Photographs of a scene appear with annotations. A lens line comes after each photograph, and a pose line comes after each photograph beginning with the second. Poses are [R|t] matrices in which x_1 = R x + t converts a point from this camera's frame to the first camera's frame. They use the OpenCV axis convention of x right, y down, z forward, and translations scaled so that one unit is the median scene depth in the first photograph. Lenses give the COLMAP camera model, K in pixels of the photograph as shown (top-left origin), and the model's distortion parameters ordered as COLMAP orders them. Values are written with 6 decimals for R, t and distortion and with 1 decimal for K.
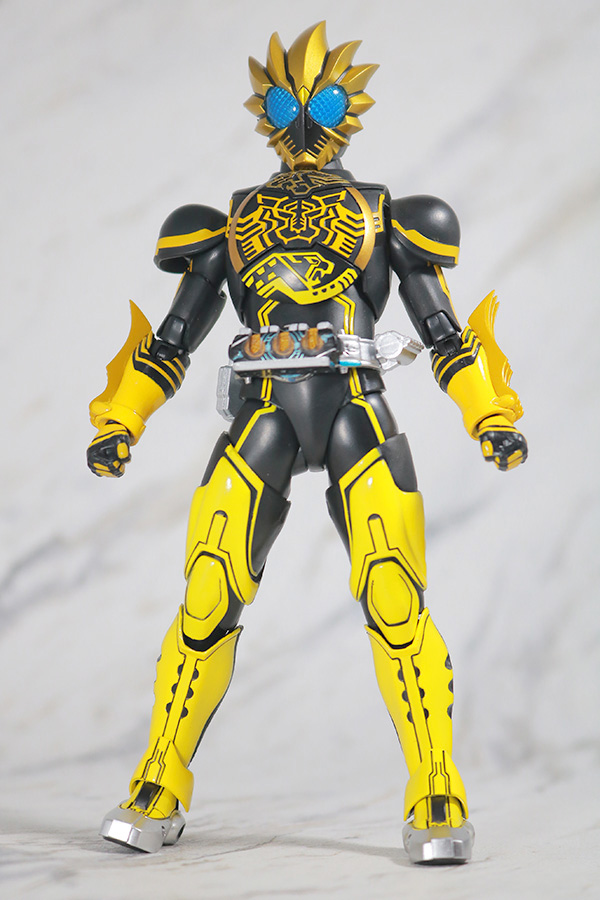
lens RADIAL K [[2152.0, 0, 300.0], [0, 2152.0, 450.0], [0, 0, 1]] dist [0.022524, 0.210304]
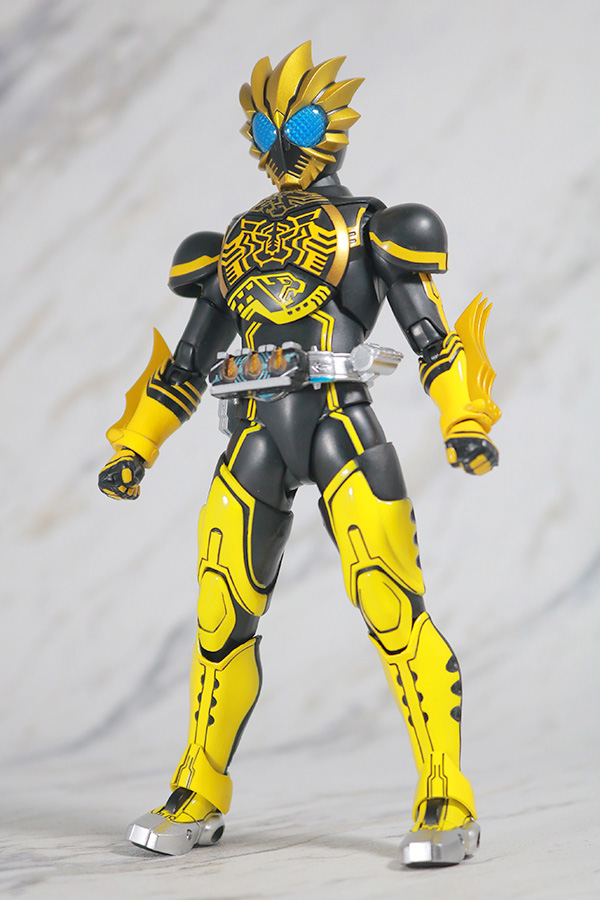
lens RADIAL K [[2152.0, 0, 300.0], [0, 2152.0, 450.0], [0, 0, 1]] dist [0.022524, 0.210304]
pose [[0.954229, -0.059178, -0.293165, 0.306939], [0.066767, 0.997641, 0.015938, -0.023303], [0.291530, -0.034783, 0.955929, 0.016810]]
